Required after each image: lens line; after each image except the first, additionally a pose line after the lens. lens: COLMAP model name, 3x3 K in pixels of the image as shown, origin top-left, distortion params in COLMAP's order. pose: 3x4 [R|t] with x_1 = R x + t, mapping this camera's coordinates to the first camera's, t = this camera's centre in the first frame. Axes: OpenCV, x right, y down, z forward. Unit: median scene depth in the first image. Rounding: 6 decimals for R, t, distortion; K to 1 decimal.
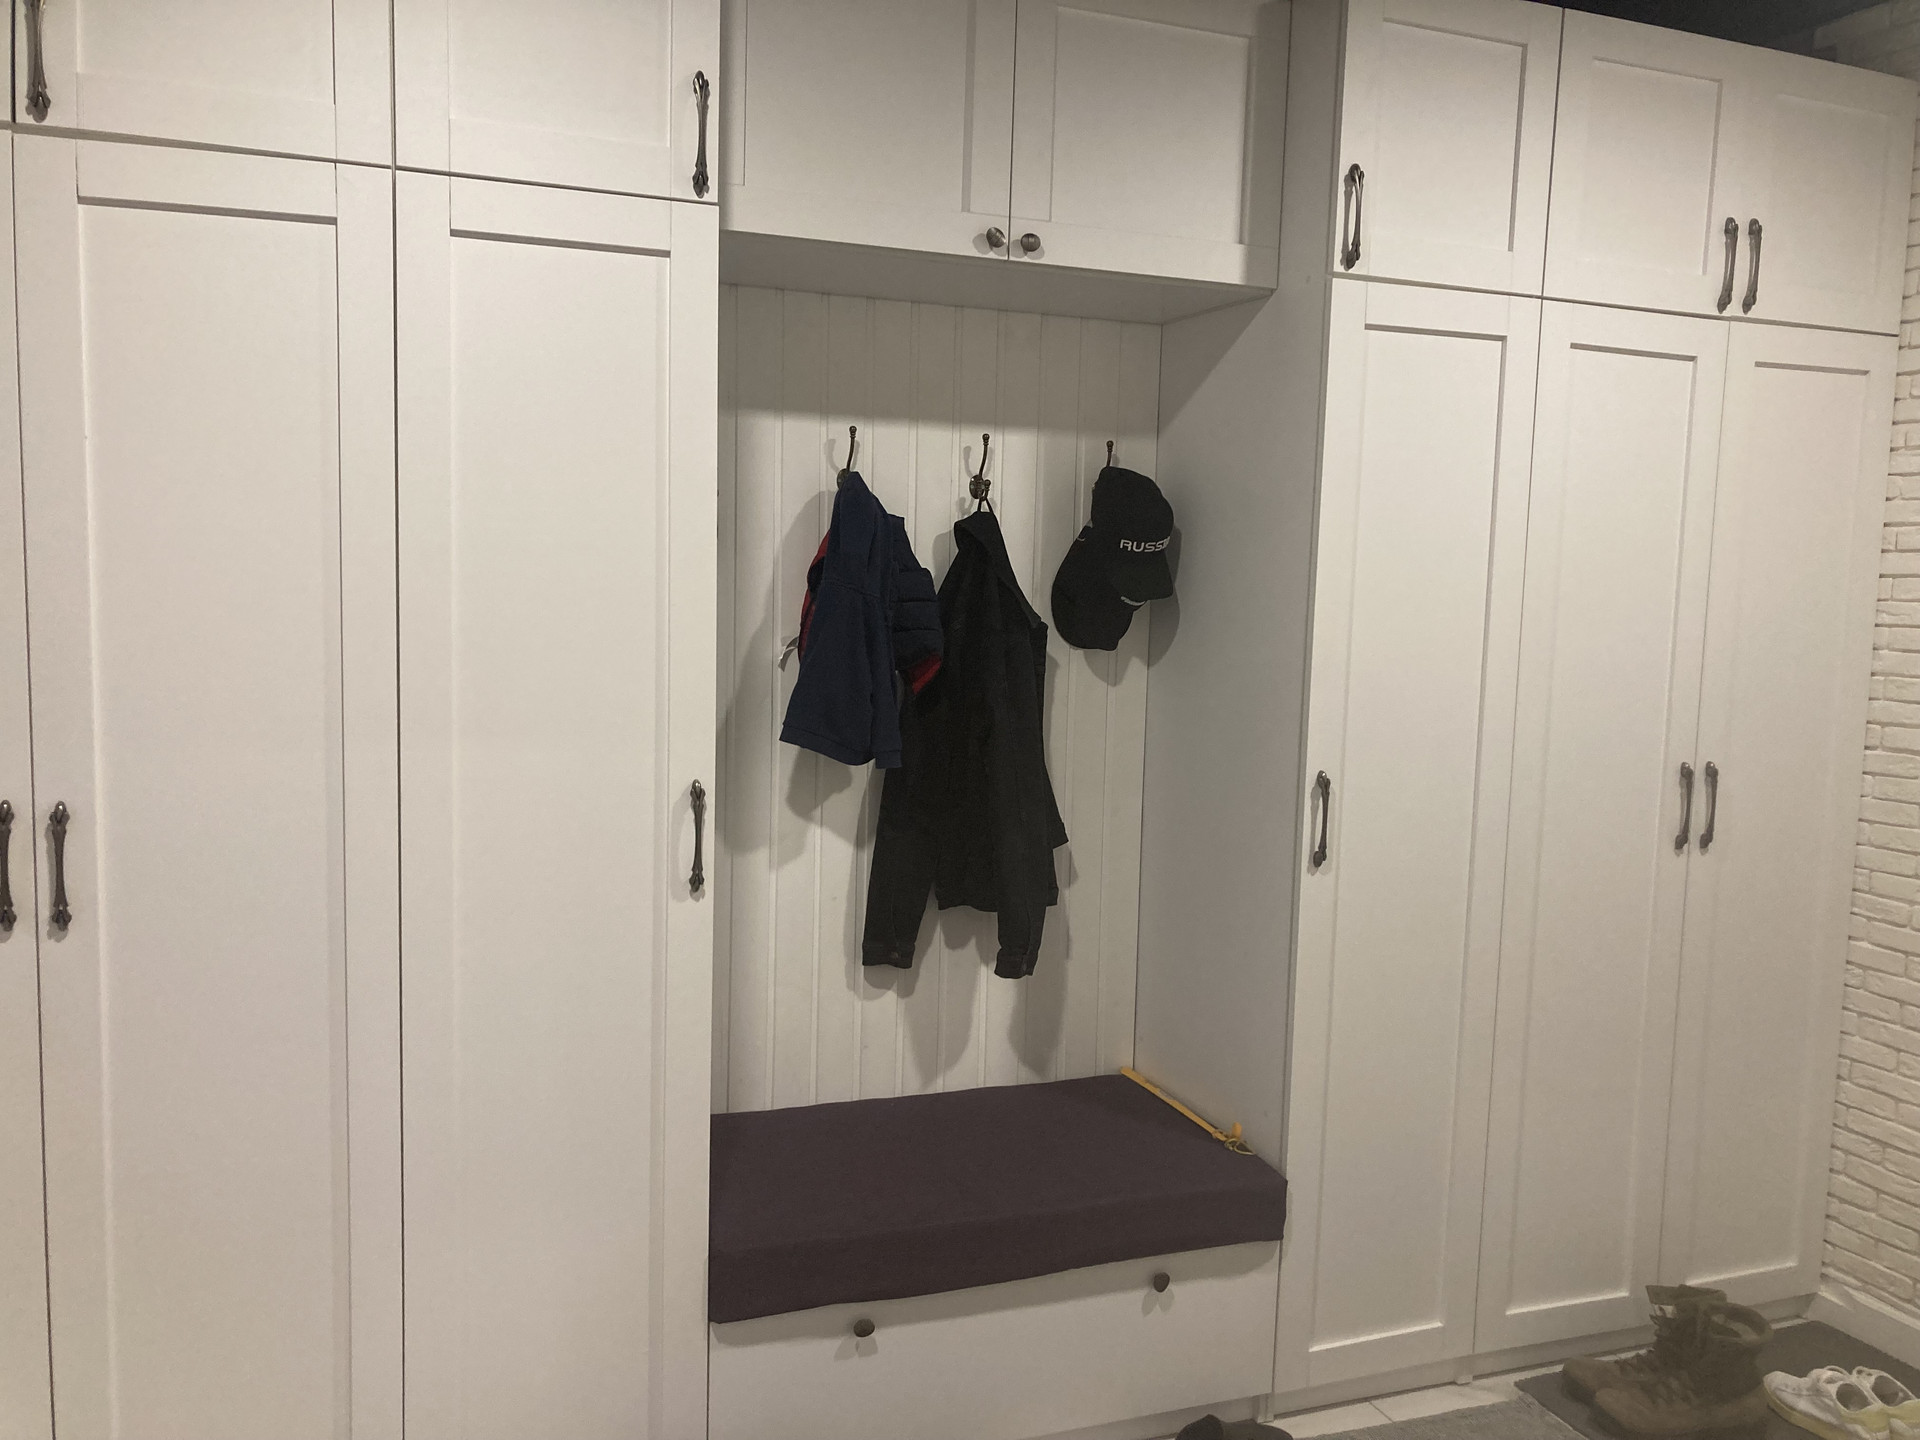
lens RADIAL K [[1548.4, 0, 959.9], [0, 1548.4, 719.3], [0, 0, 1]] dist [0.022405, -0.053161]
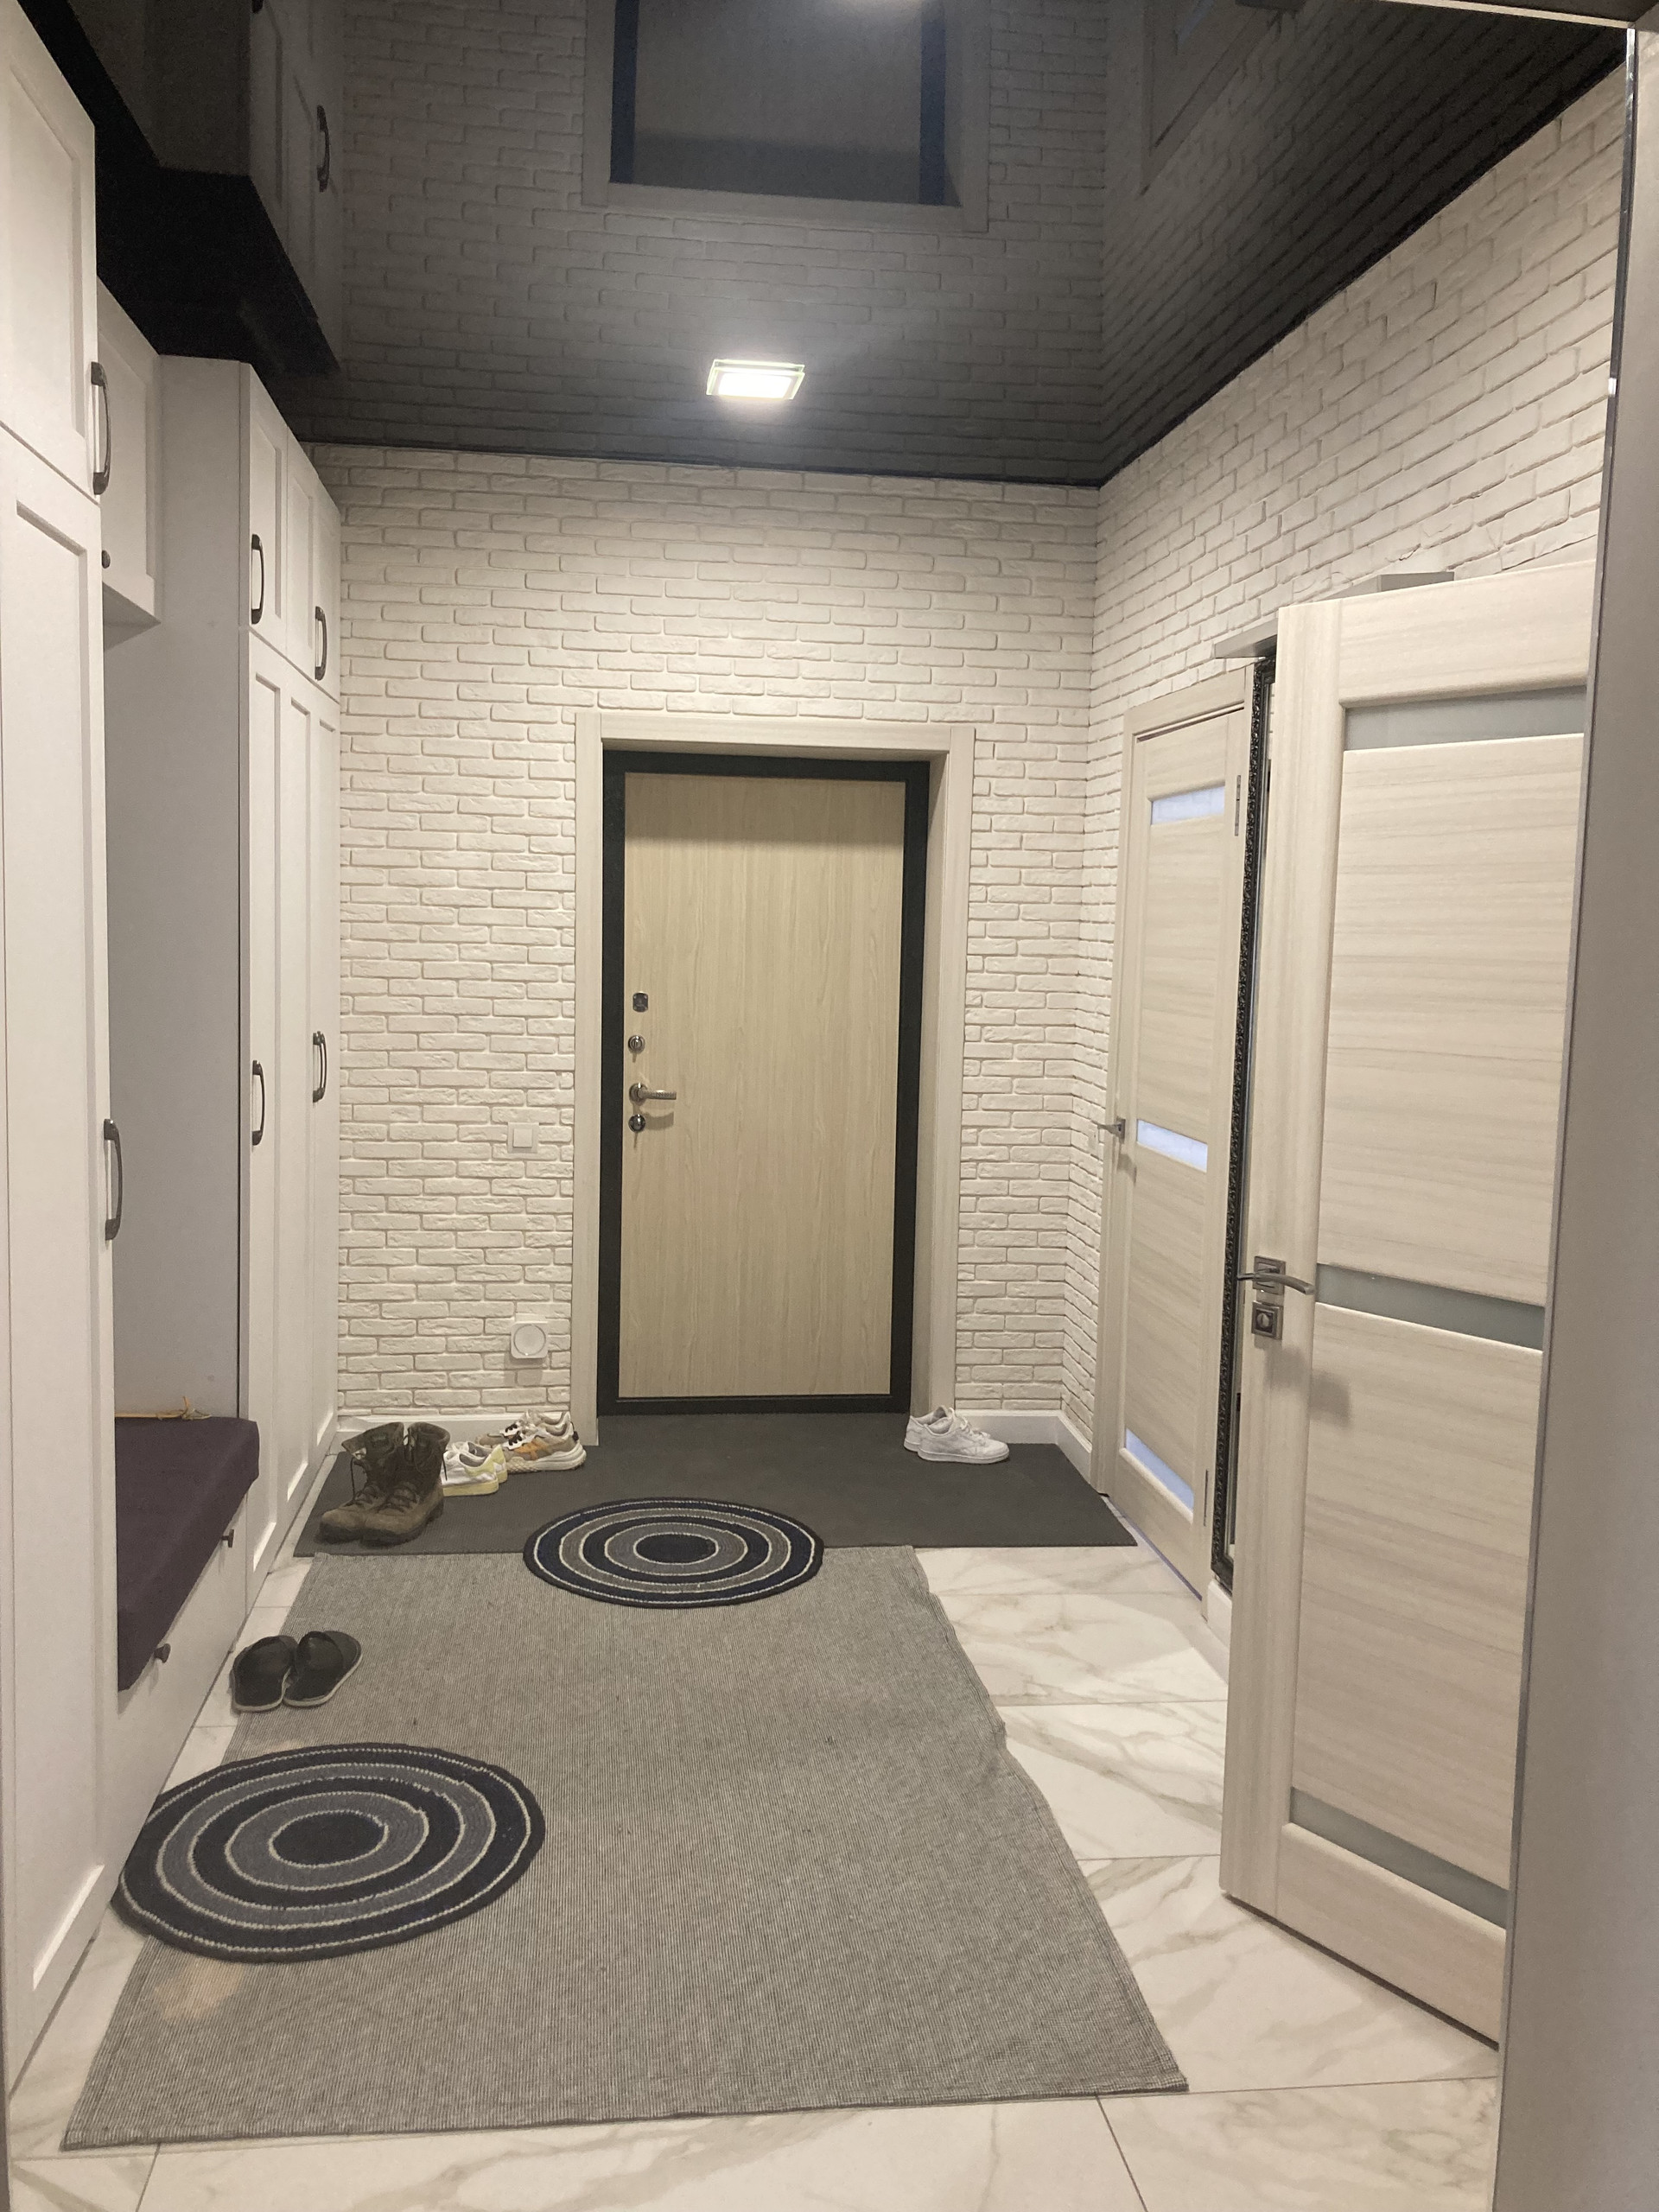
lens RADIAL K [[1783.9, 0, 830.9], [0, 1783.9, 1097.0], [0, 0, 1]] dist [0.022405, -0.053161]
pose [[0.214392, -0.113453, 0.970136, -0.838751], [0.064414, 0.992711, 0.101858, -0.040325], [-0.974621, 0.040653, 0.220138, 0.261829]]
